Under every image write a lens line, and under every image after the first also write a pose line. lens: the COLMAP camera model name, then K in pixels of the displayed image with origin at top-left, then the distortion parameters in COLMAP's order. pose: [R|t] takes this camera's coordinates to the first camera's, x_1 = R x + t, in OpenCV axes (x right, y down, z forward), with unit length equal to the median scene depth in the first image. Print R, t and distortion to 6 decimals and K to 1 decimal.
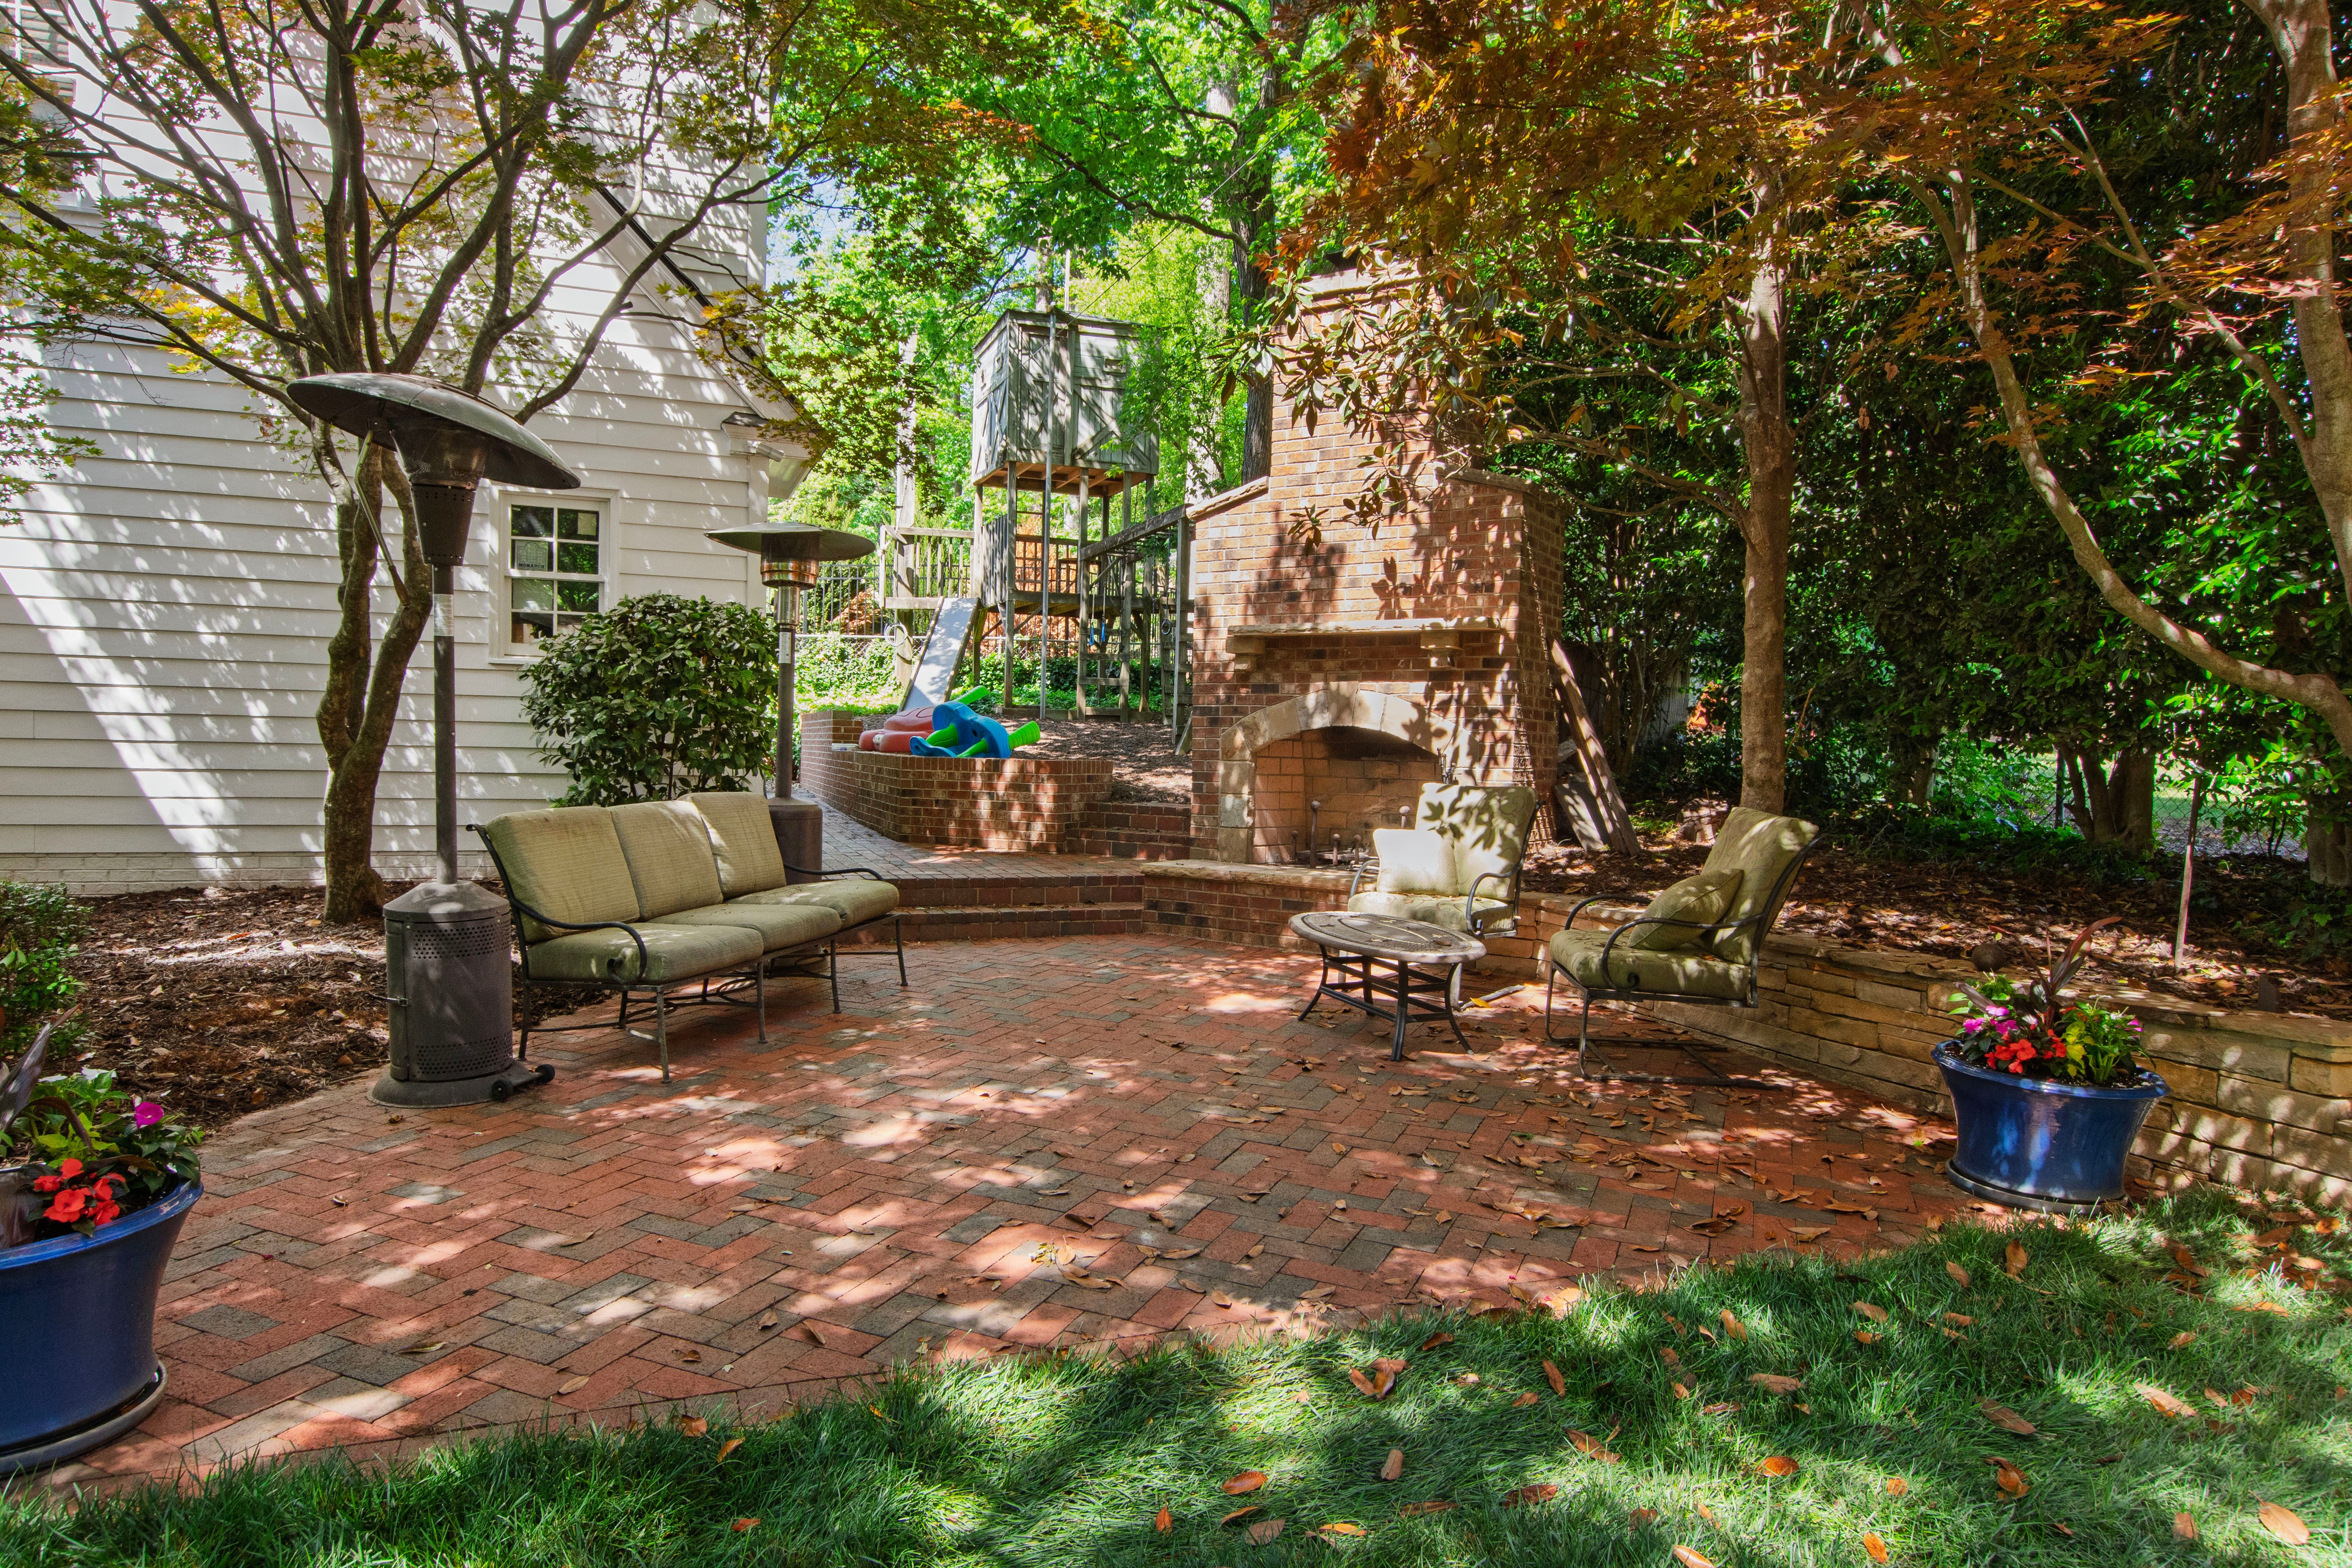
lens RADIAL K [[1394.9, 0, 1170.8], [0, 1394.9, 790.0], [0, 0, 1]] dist [-0.004893, -0.001101]
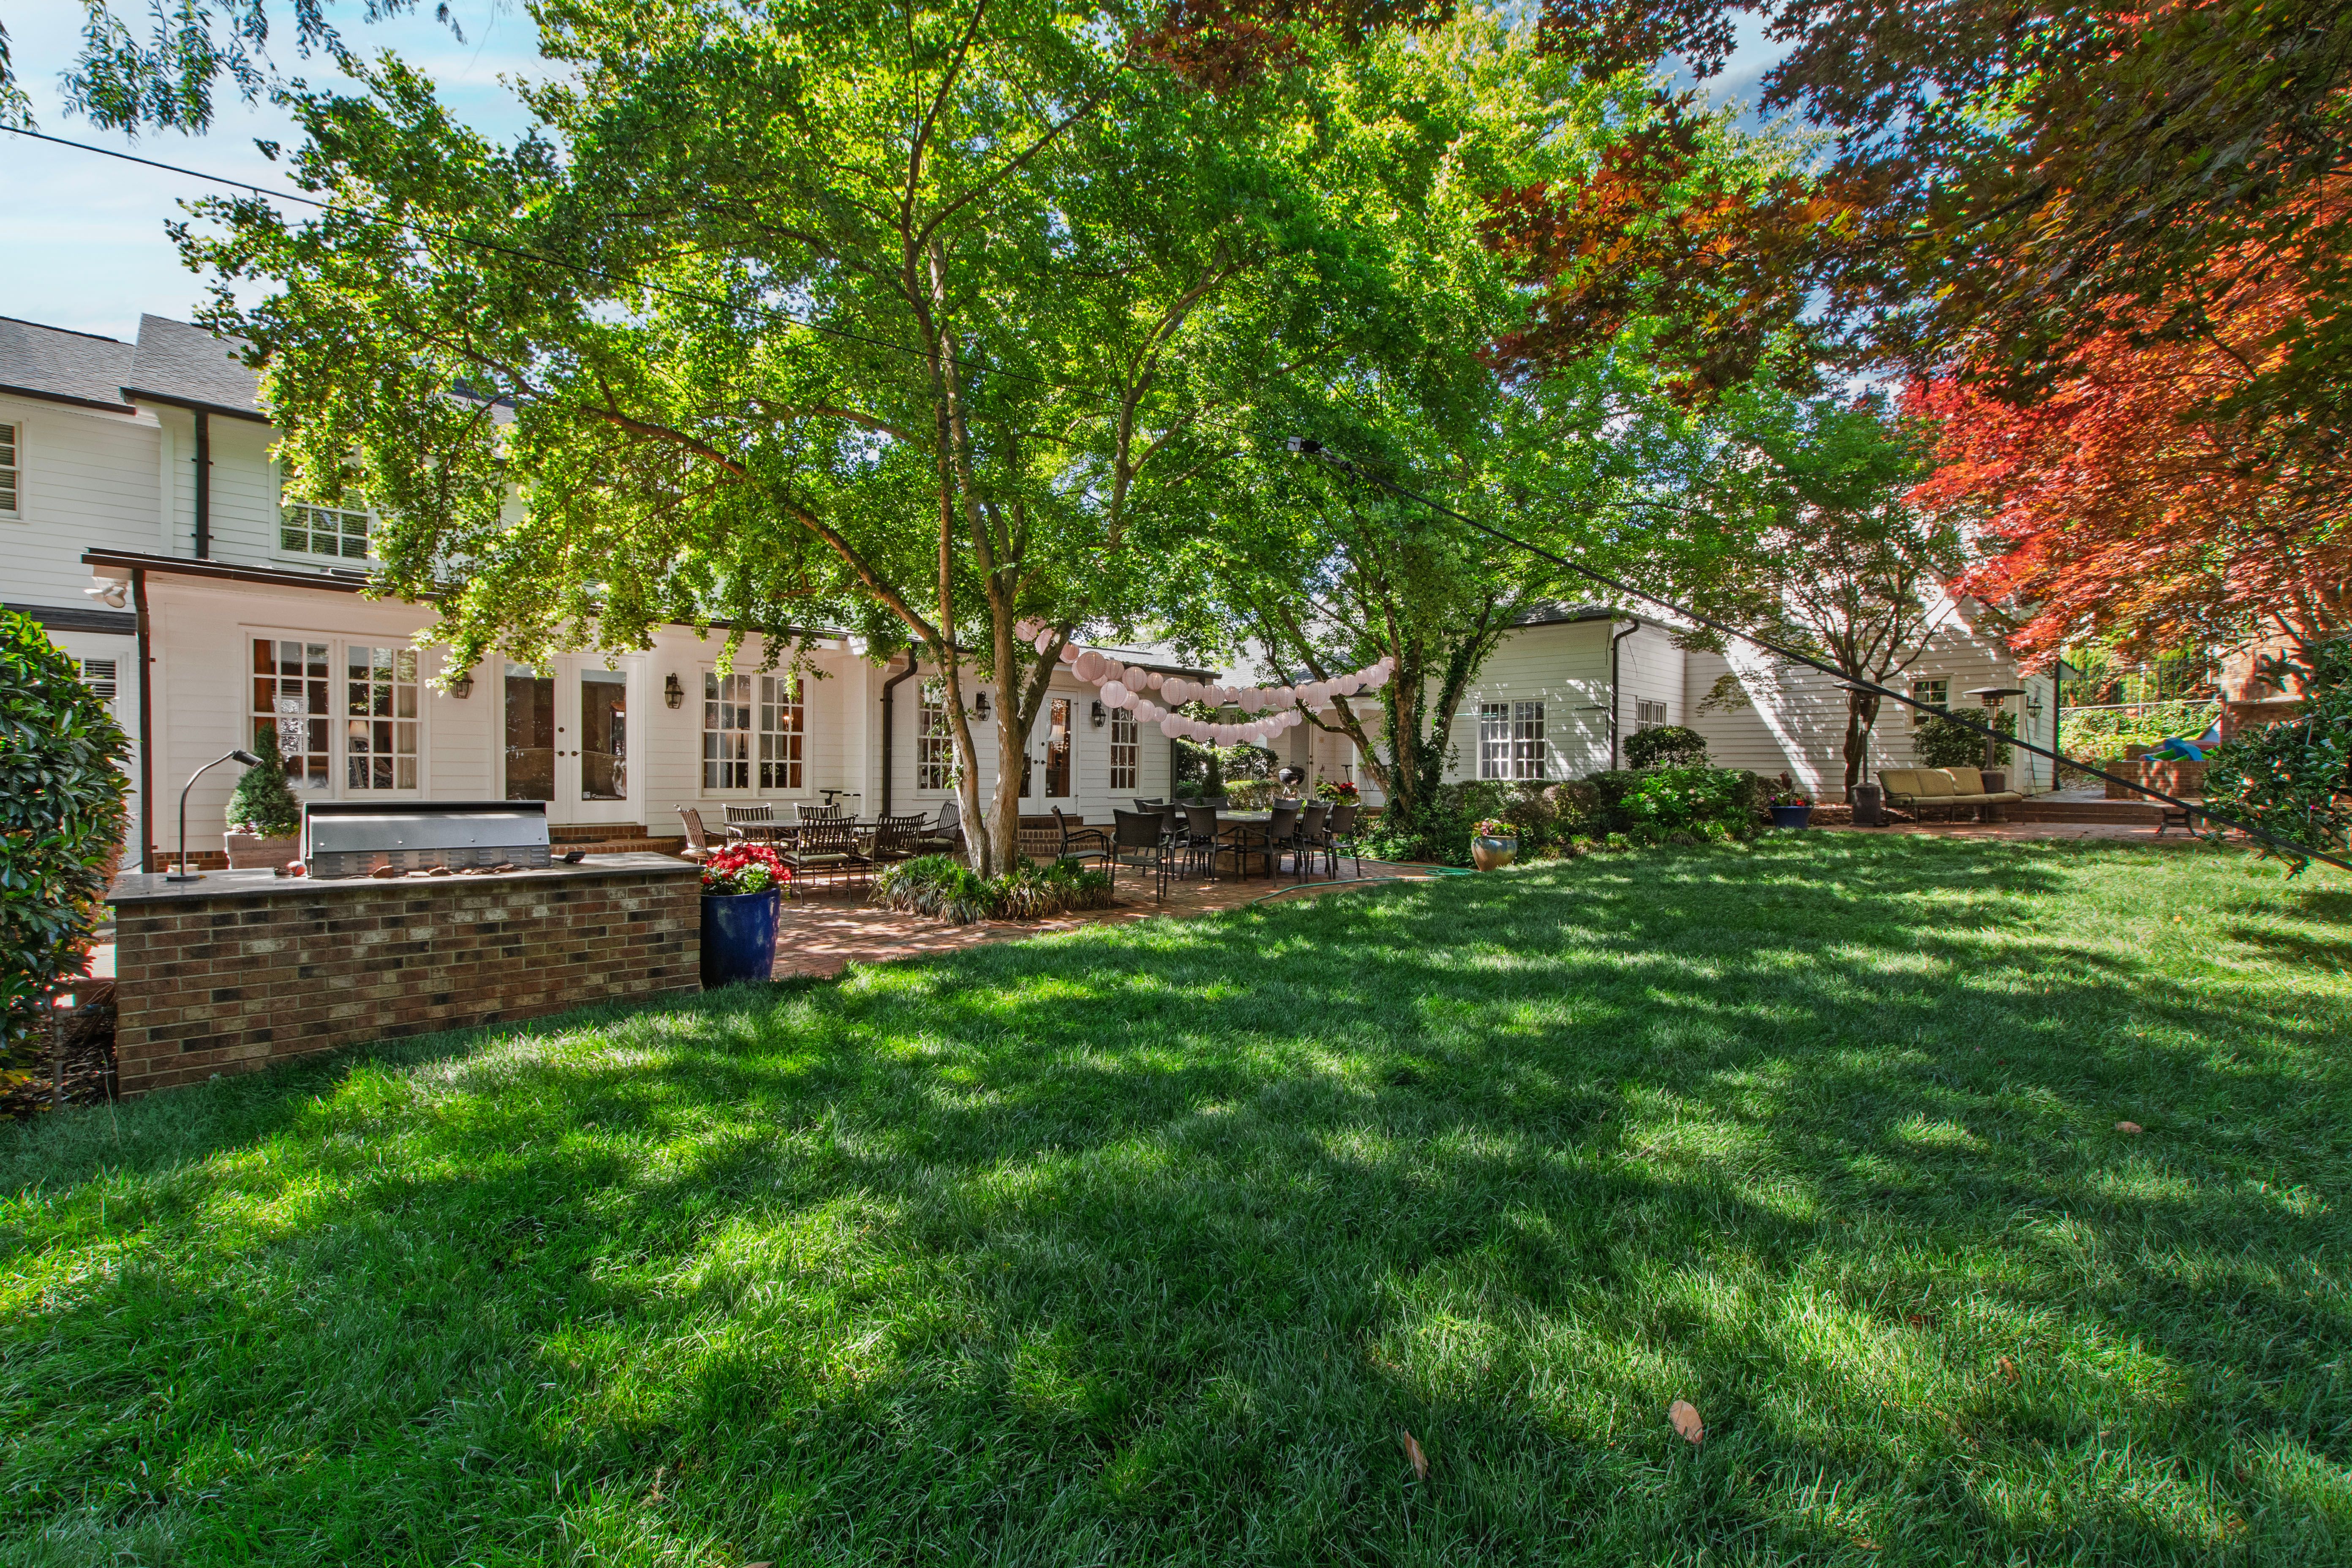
lens RADIAL K [[999.9, 0, 1156.8], [0, 999.9, 786.1], [0, 0, 1]] dist [0.006886, -0.002112]
pose [[0.377469, -0.004661, -0.926010, 0.459619], [-0.030428, 0.999385, -0.017434, 0.056590], [0.925522, 0.034757, 0.377095, -0.669119]]
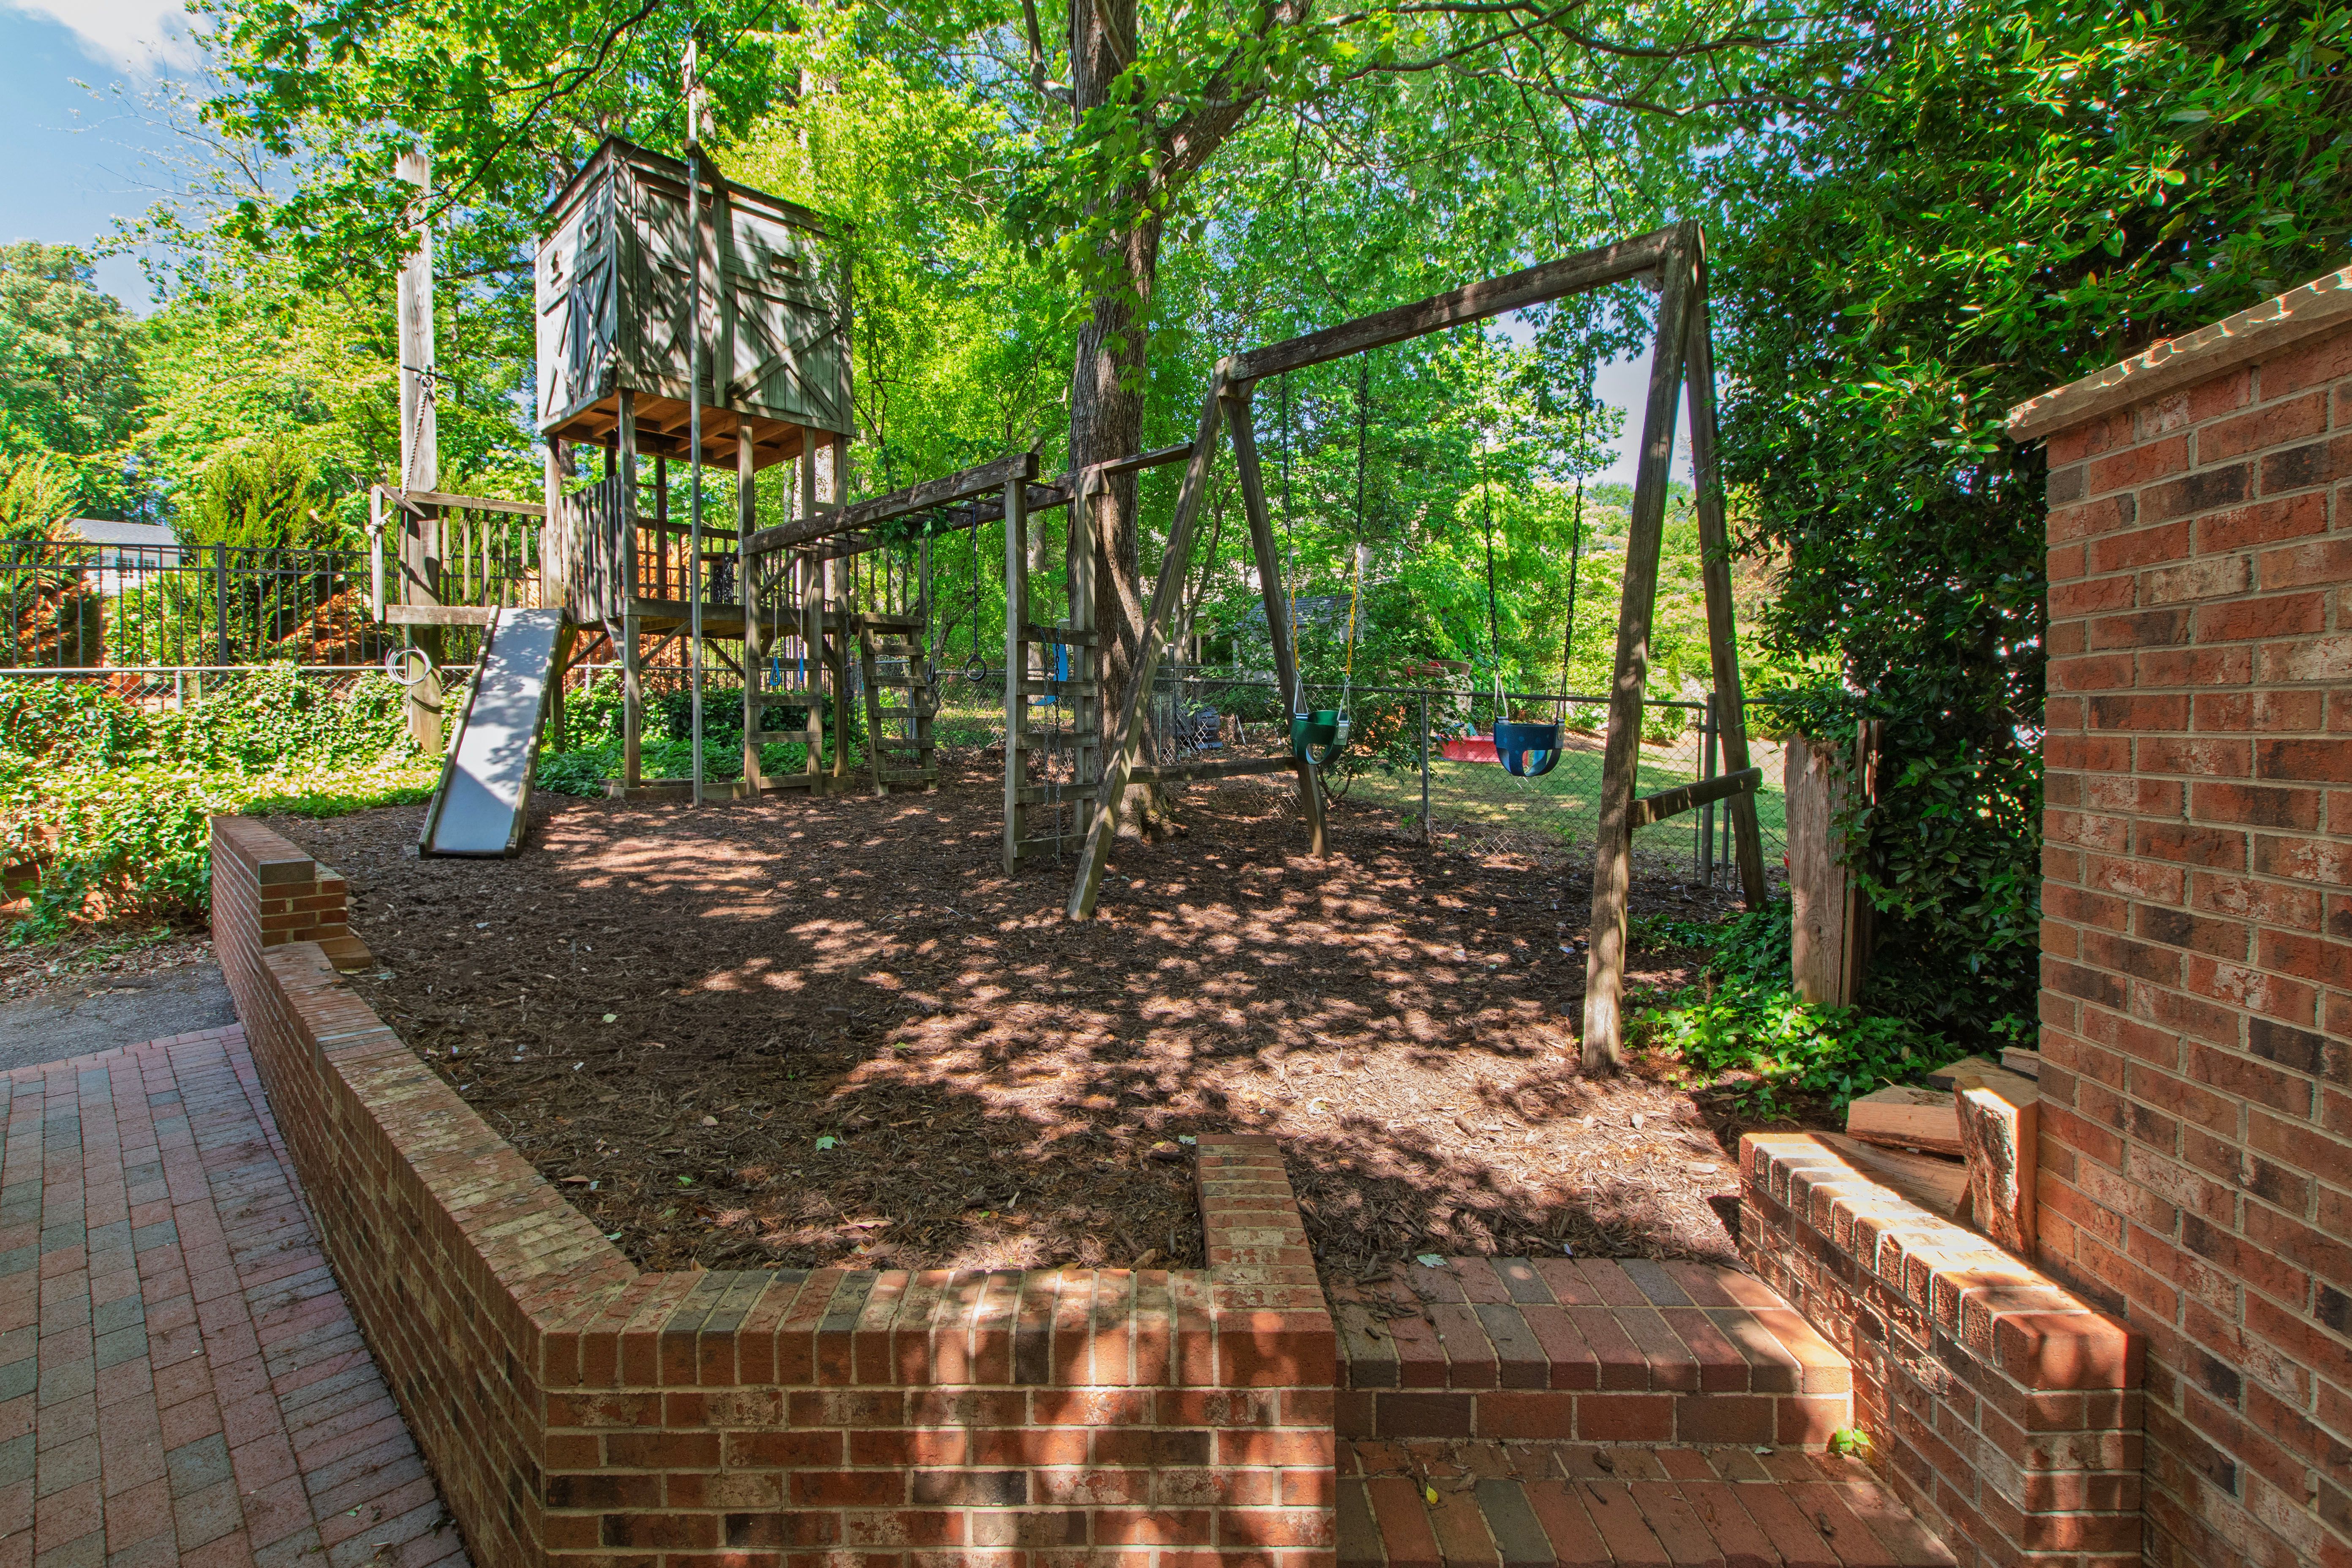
lens RADIAL K [[999.9, 0, 1108.7], [0, 999.9, 732.7], [0, 0, 1]] dist [0.006886, -0.002112]
pose [[0.909137, -0.036464, 0.414898, -0.107599], [0.040386, 0.999184, -0.000679, -0.073637], [-0.414535, 0.017373, 0.909868, 0.500925]]
